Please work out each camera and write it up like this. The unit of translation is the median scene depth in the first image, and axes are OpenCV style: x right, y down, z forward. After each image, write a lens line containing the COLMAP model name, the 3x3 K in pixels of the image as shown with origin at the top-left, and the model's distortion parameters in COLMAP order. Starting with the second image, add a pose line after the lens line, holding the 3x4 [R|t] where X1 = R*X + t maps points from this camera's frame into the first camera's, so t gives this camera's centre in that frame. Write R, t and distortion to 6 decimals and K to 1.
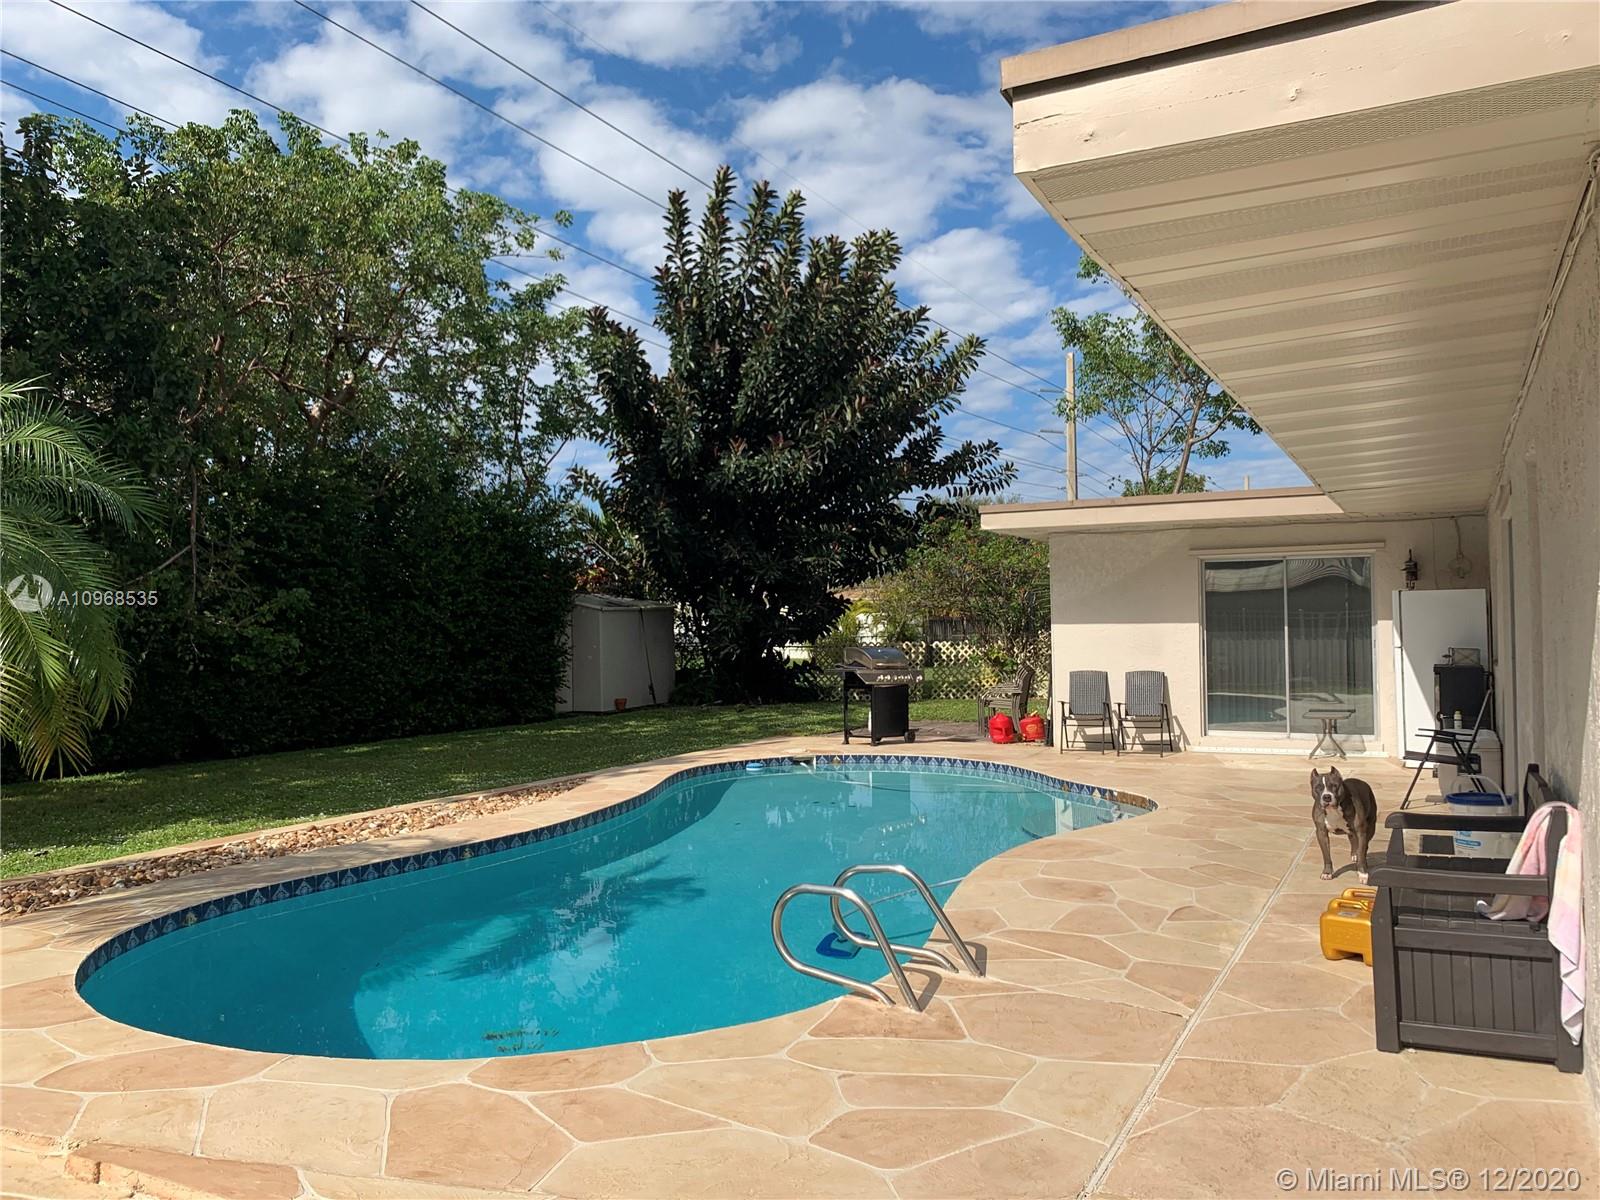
lens RADIAL K [[1229.0, 0, 798.6], [0, 1229.0, 604.6], [0, 0, 1]] dist [0.063909, -0.091435]
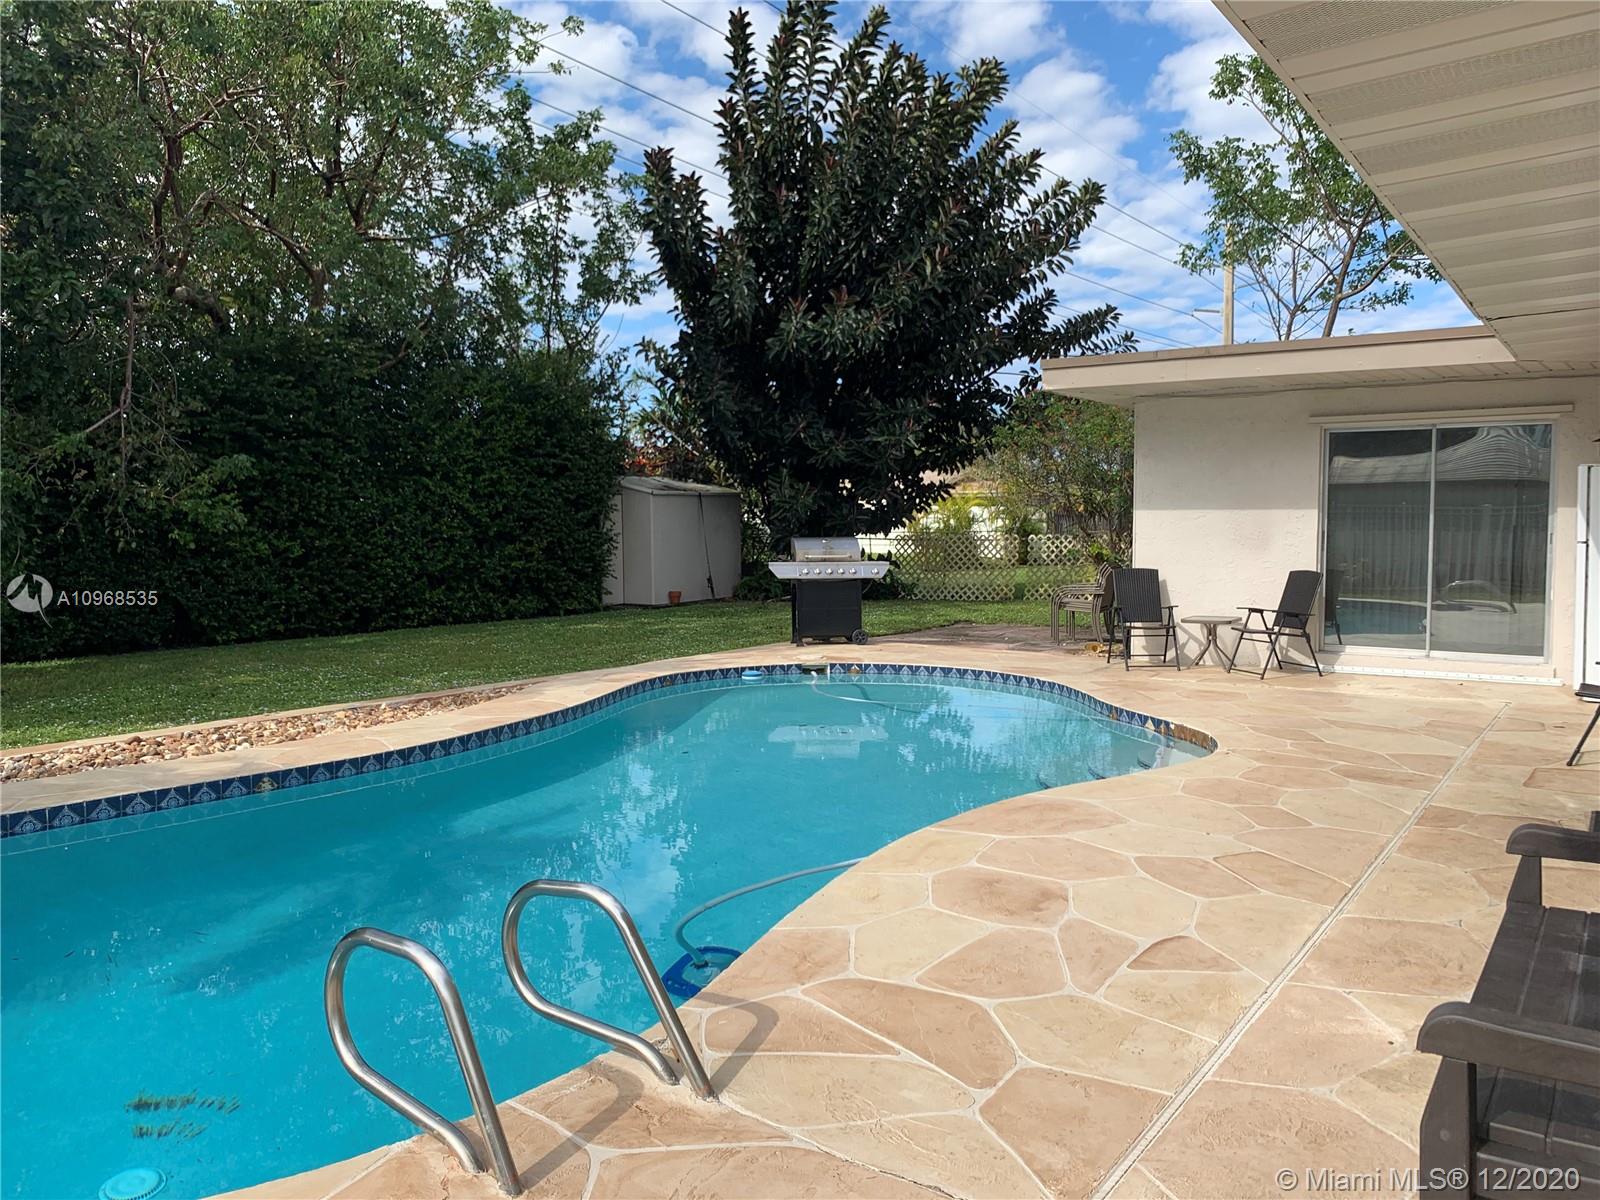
lens RADIAL K [[1229.0, 0, 802.0], [0, 1229.0, 602.4], [0, 0, 1]] dist [0.063909, -0.091435]
pose [[0.992845, 0.021571, -0.117447, 0.063897], [-0.011840, 0.996485, 0.082933, 0.008794], [0.118823, -0.080949, 0.989610, 0.121999]]
